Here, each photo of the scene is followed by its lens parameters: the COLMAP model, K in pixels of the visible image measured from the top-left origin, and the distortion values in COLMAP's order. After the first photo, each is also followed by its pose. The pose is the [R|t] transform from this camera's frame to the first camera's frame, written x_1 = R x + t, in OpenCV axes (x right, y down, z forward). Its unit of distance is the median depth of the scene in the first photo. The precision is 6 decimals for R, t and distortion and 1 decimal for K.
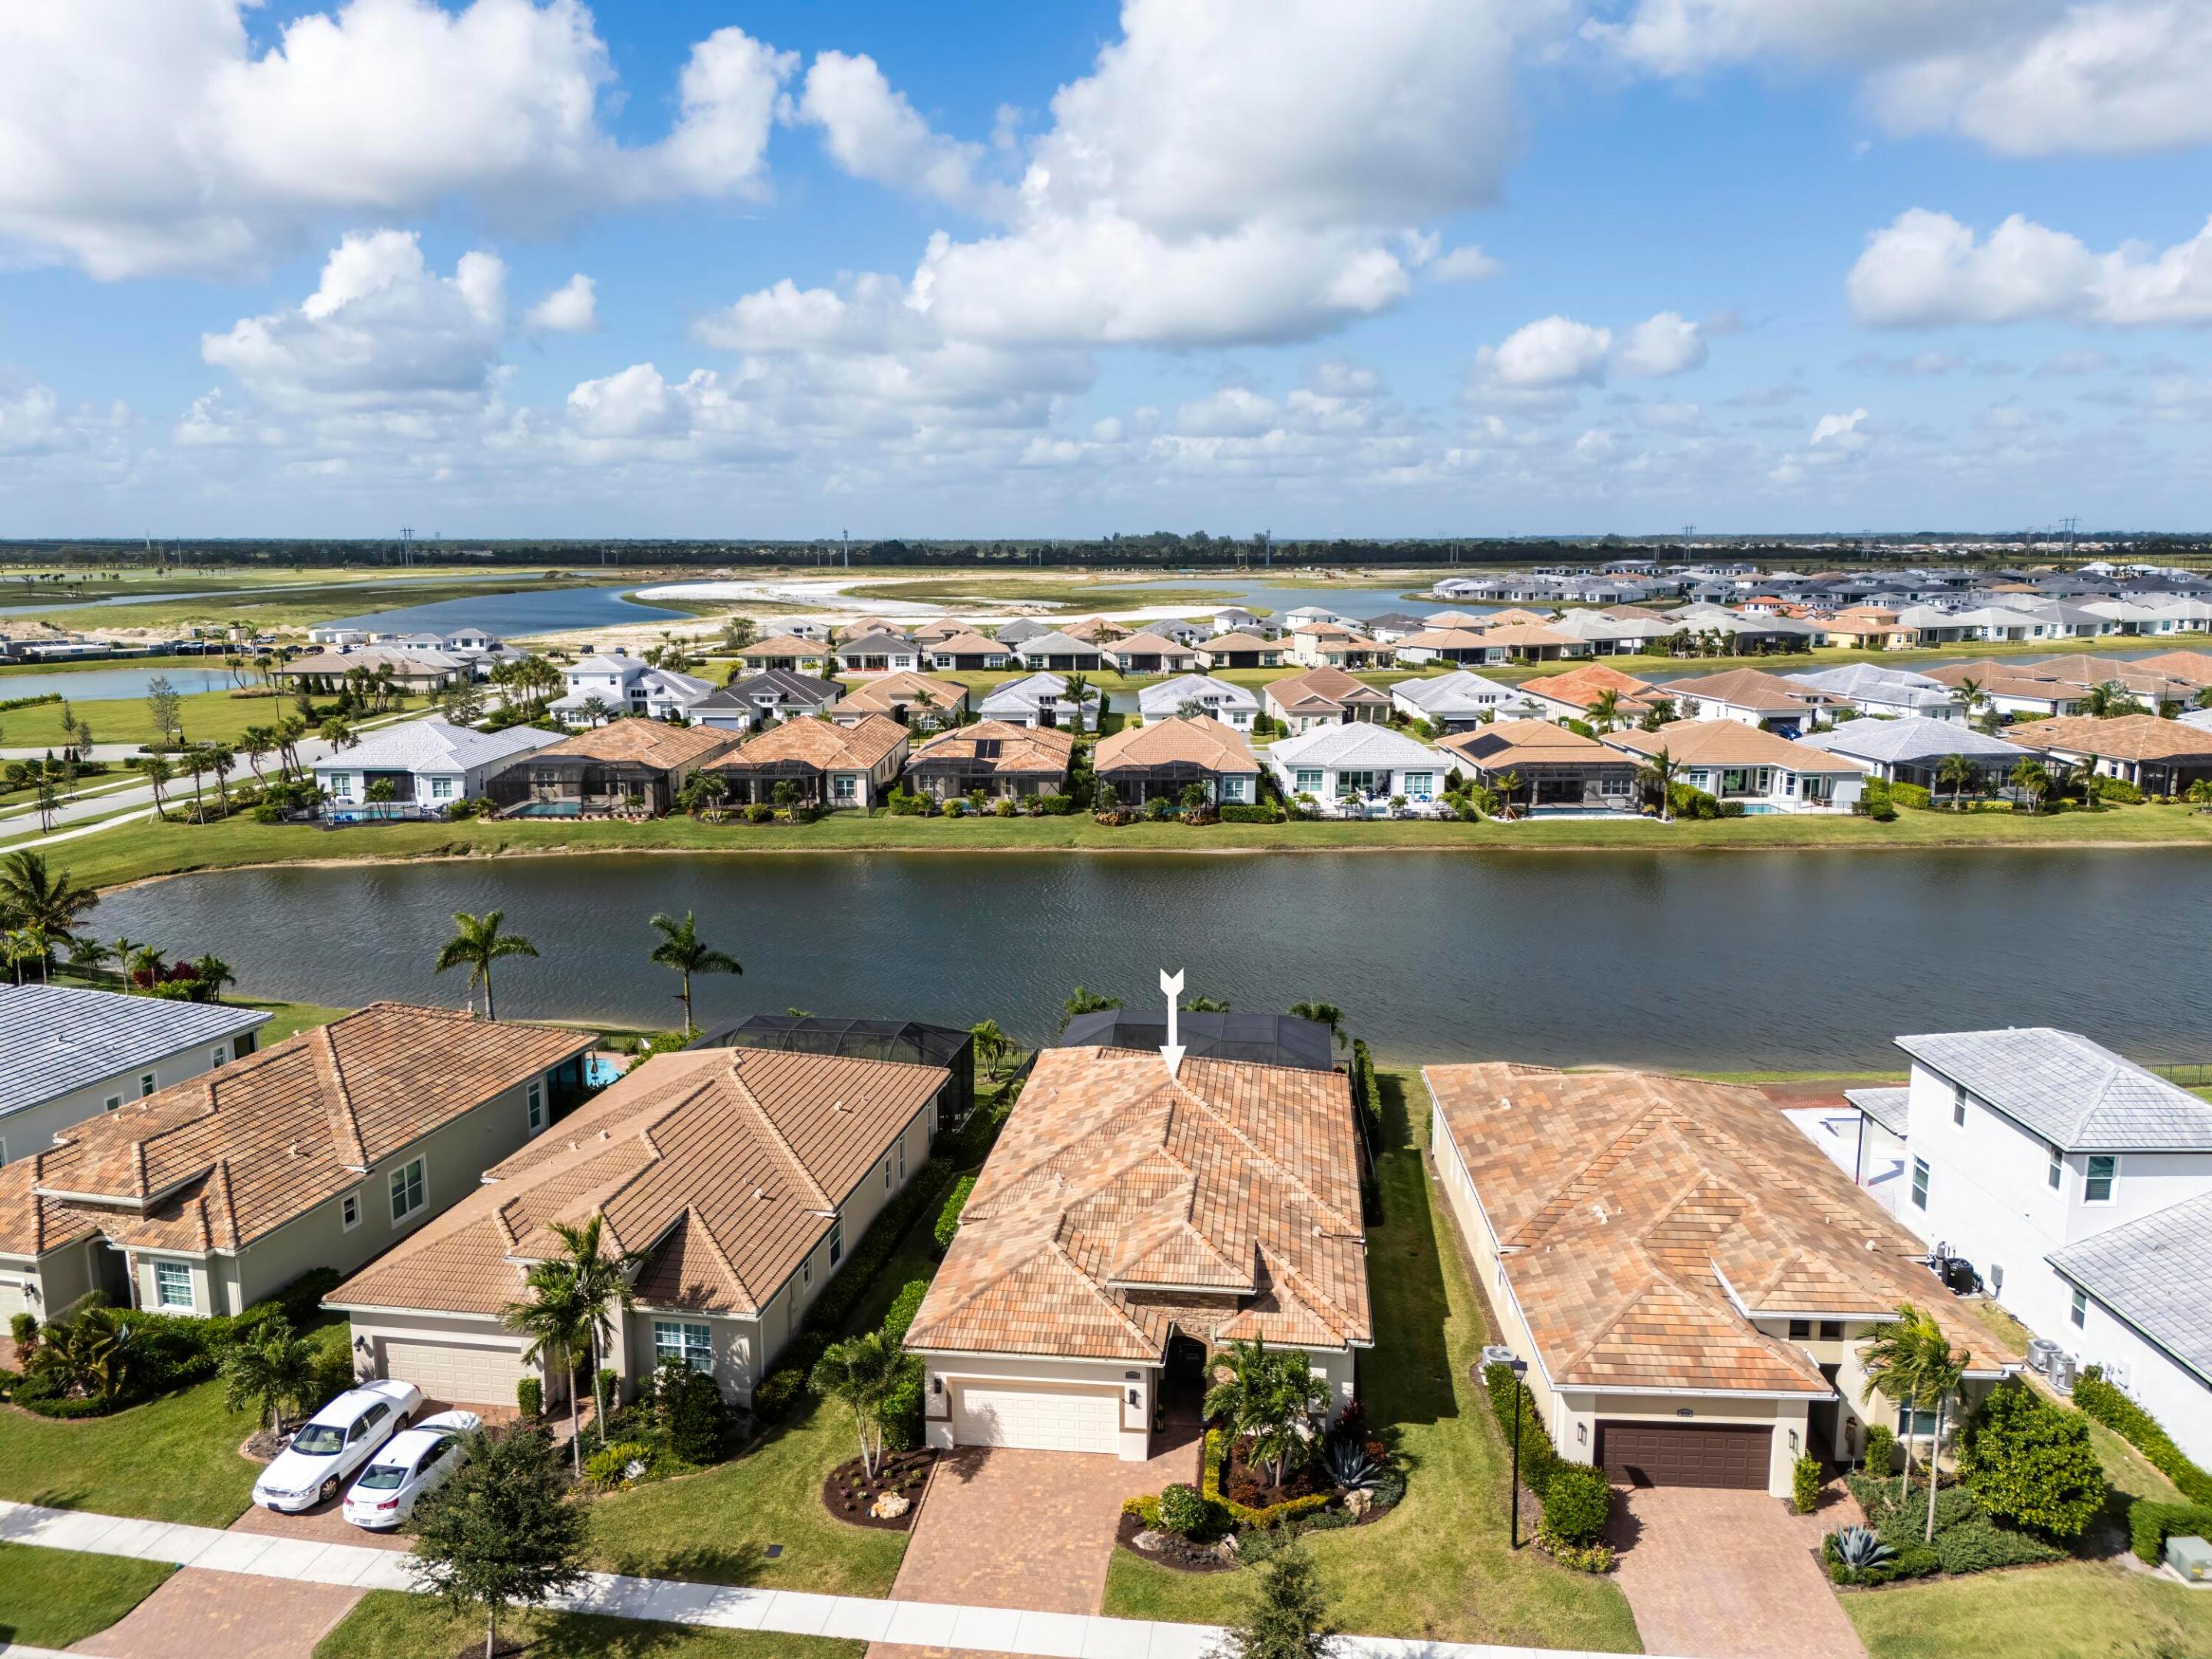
lens RADIAL K [[1628.2, 0, 1109.2], [0, 1628.2, 820.7], [0, 0, 1]] dist [0.075403, -0.074128]
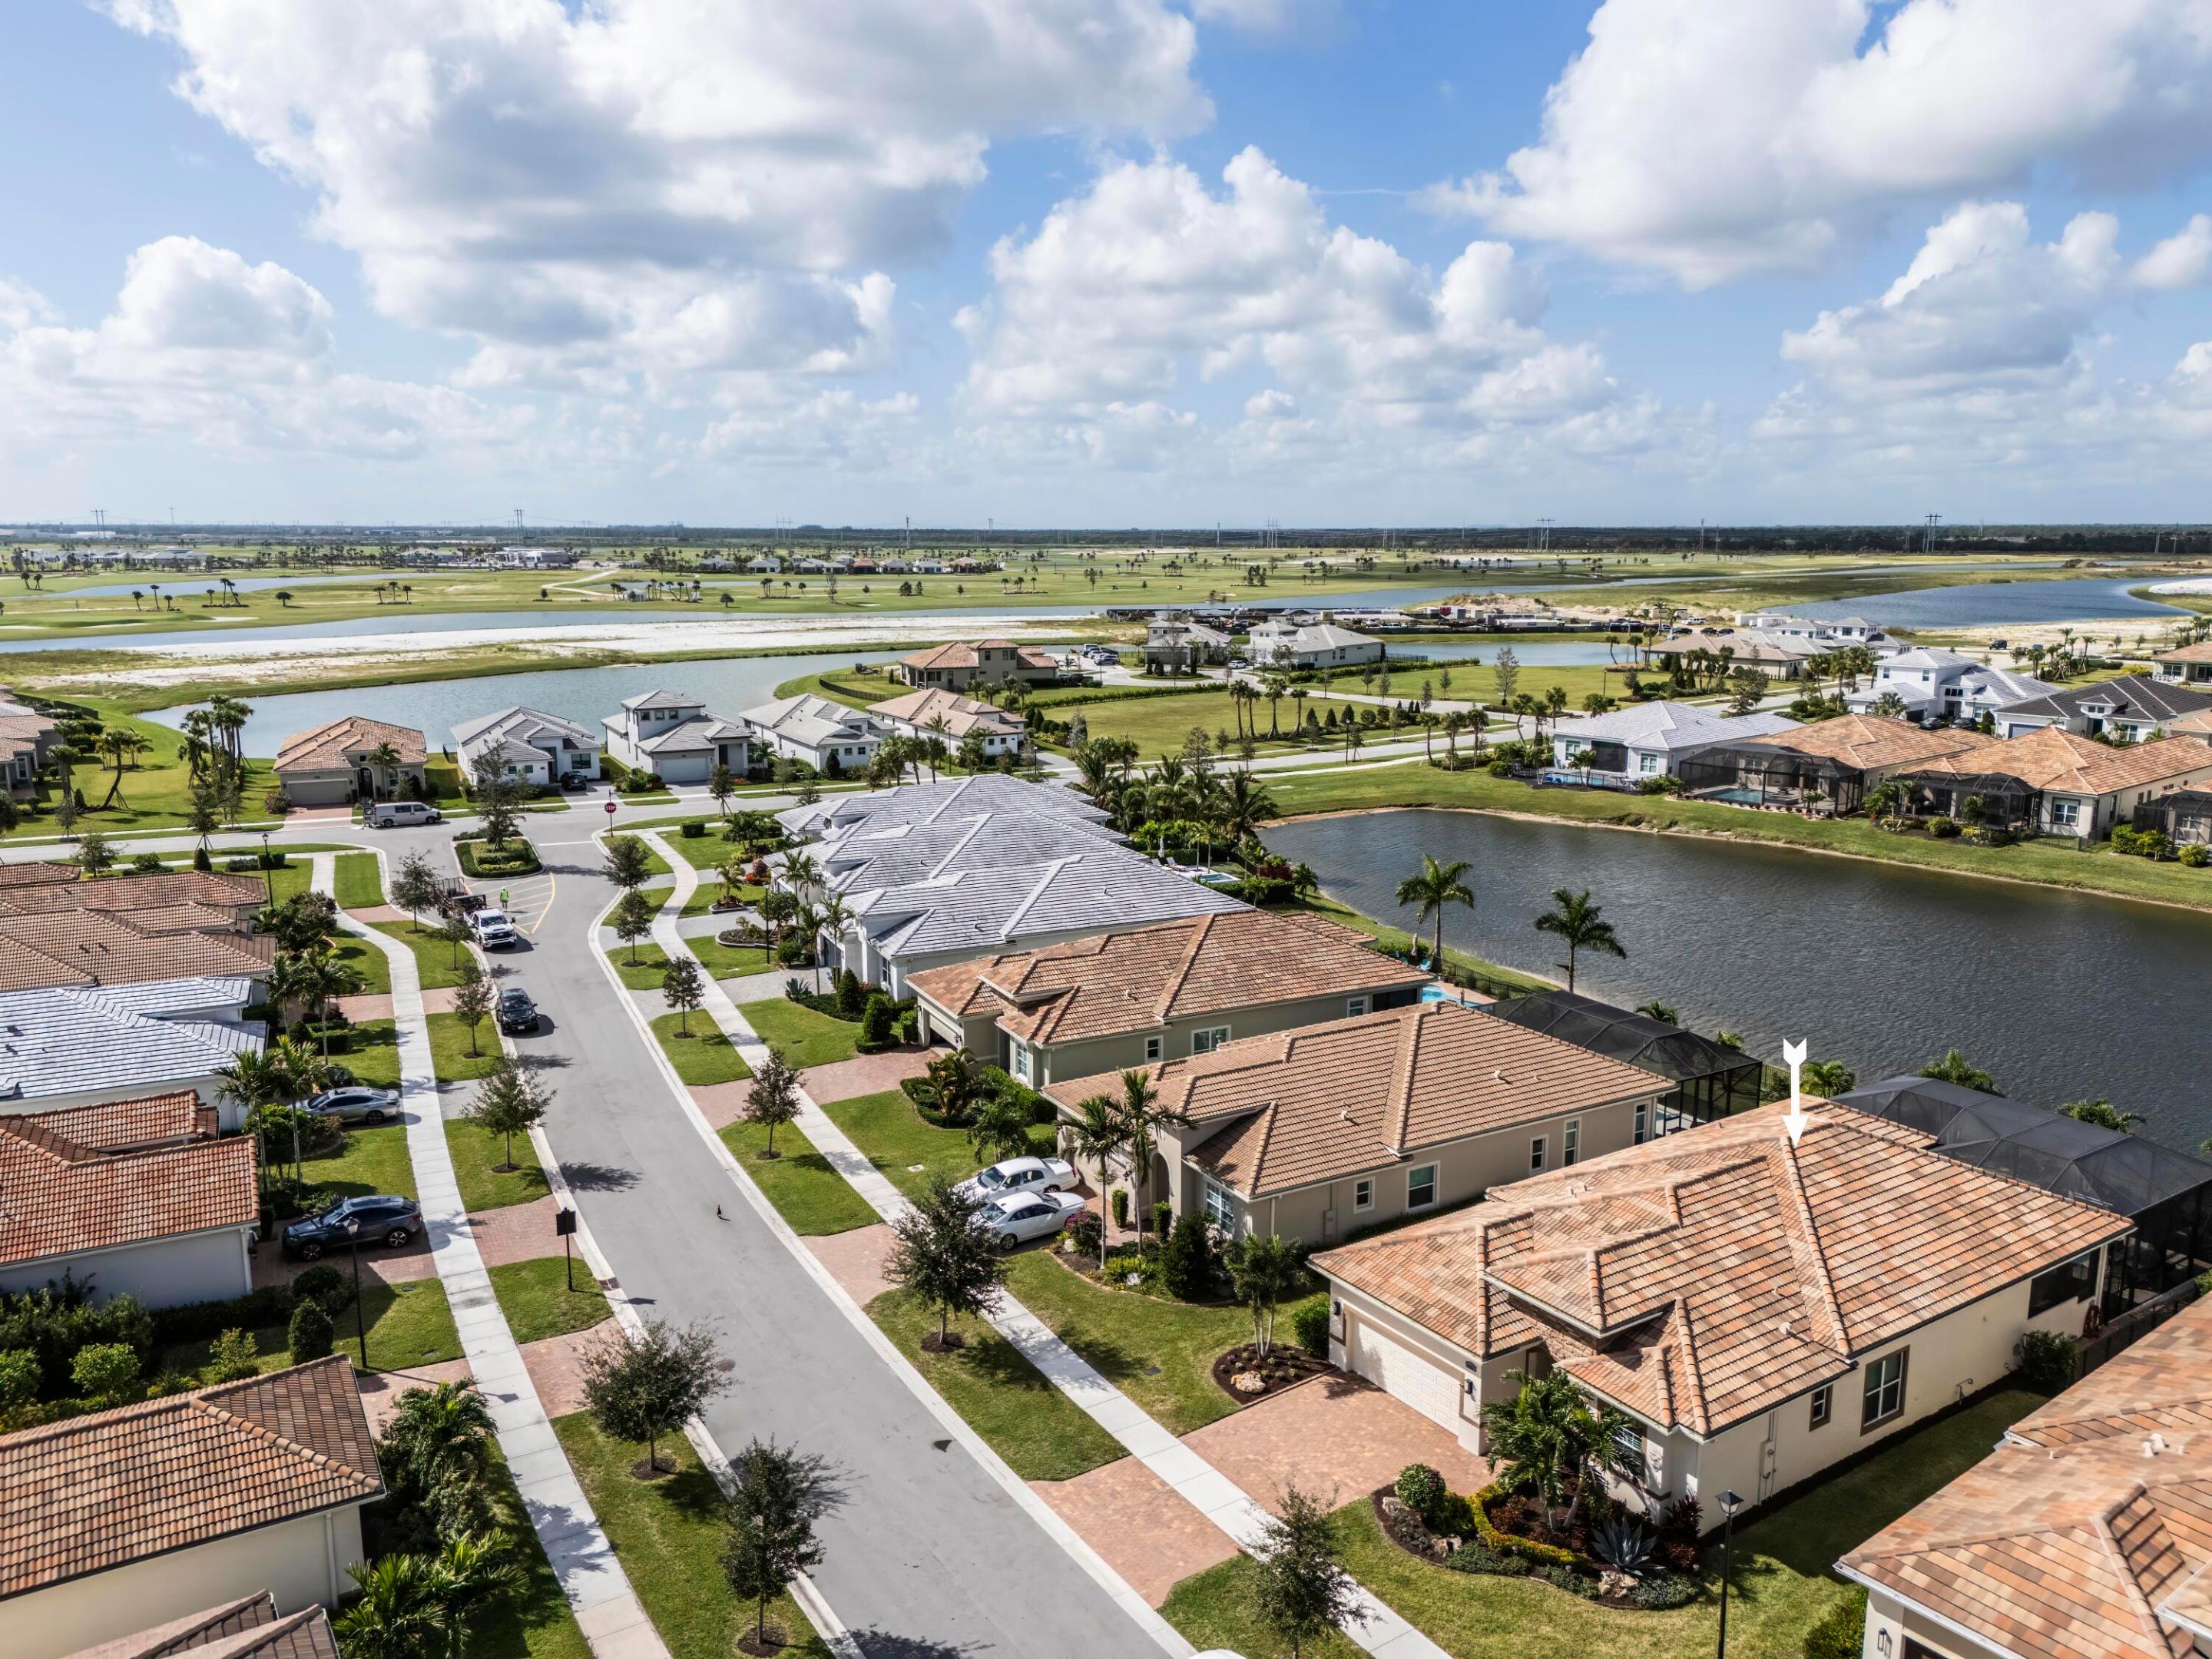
lens RADIAL K [[1628.2, 0, 1109.2], [0, 1628.2, 820.7], [0, 0, 1]] dist [0.075403, -0.074128]
pose [[0.645603, 0.137595, -0.751176, 0.174927], [-0.131687, 0.988958, 0.067972, -0.009584], [0.752234, 0.055037, 0.656594, 0.045920]]
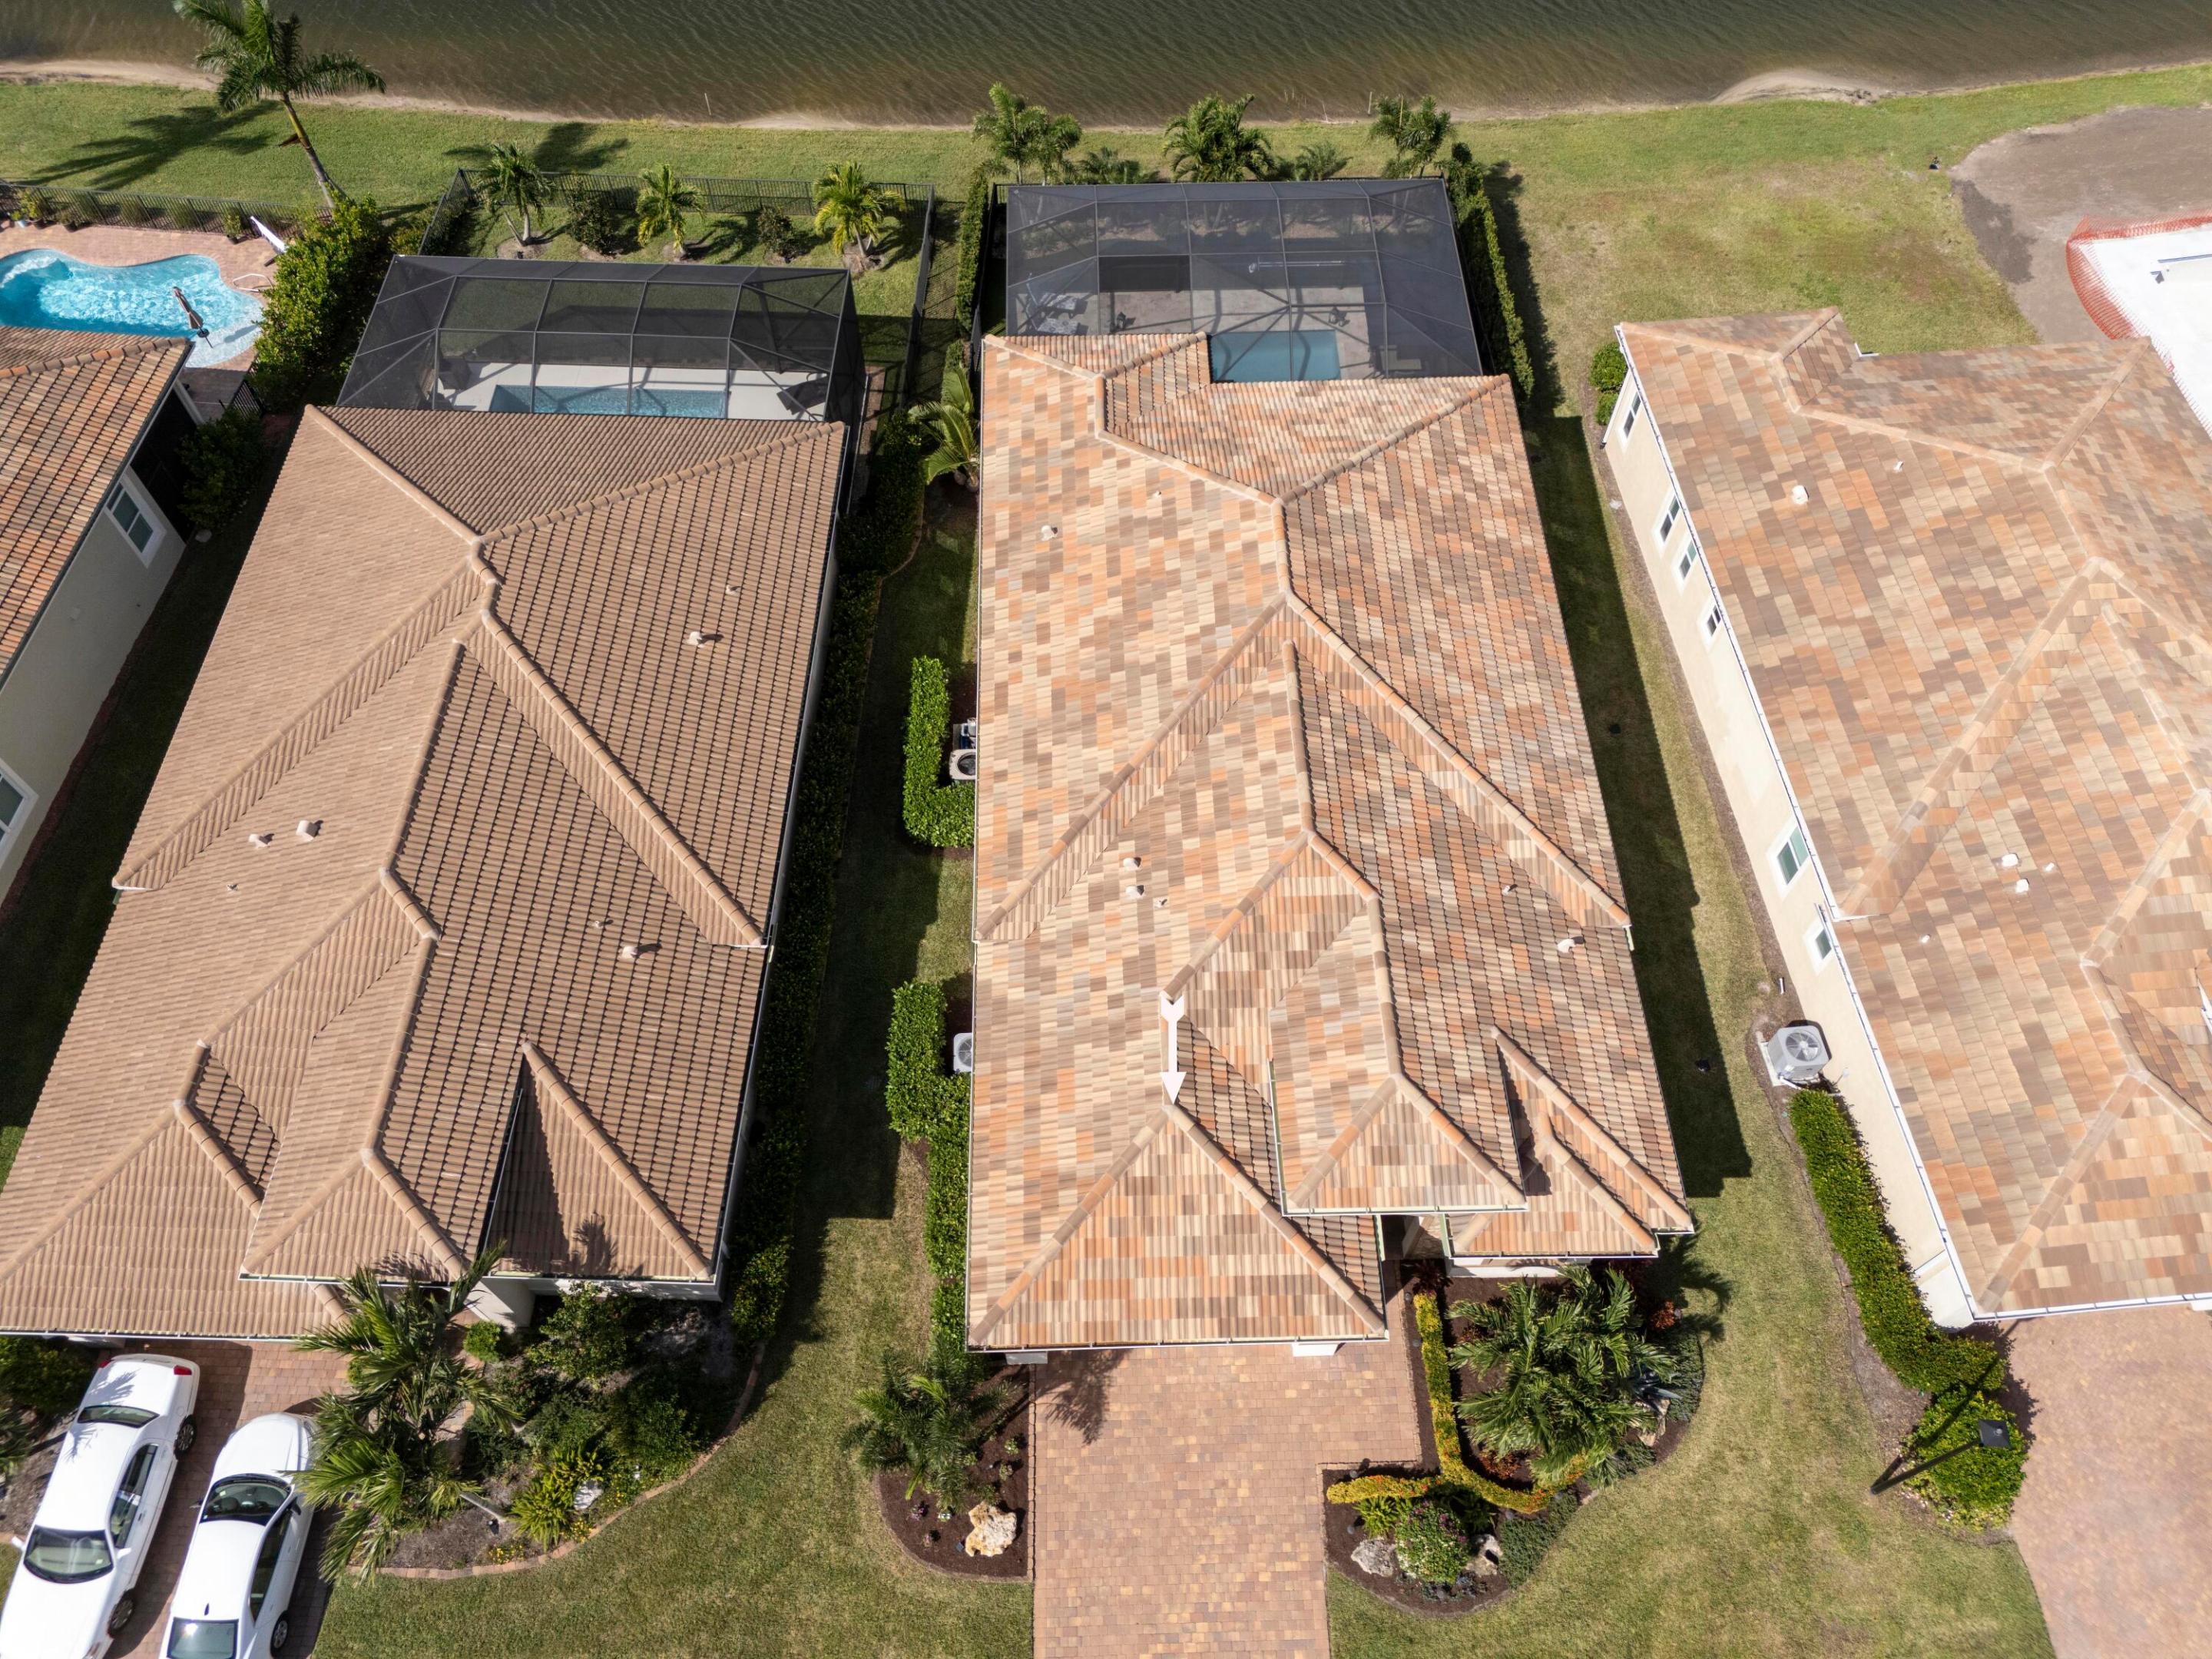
lens RADIAL K [[1628.2, 0, 1109.2], [0, 1628.2, 820.7], [0, 0, 1]] dist [0.075403, -0.074128]
pose [[0.989832, -0.118079, 0.079307, -0.029881], [0.020061, 0.667871, 0.744007, -0.083295], [-0.140819, -0.734851, 0.663449, 0.218344]]
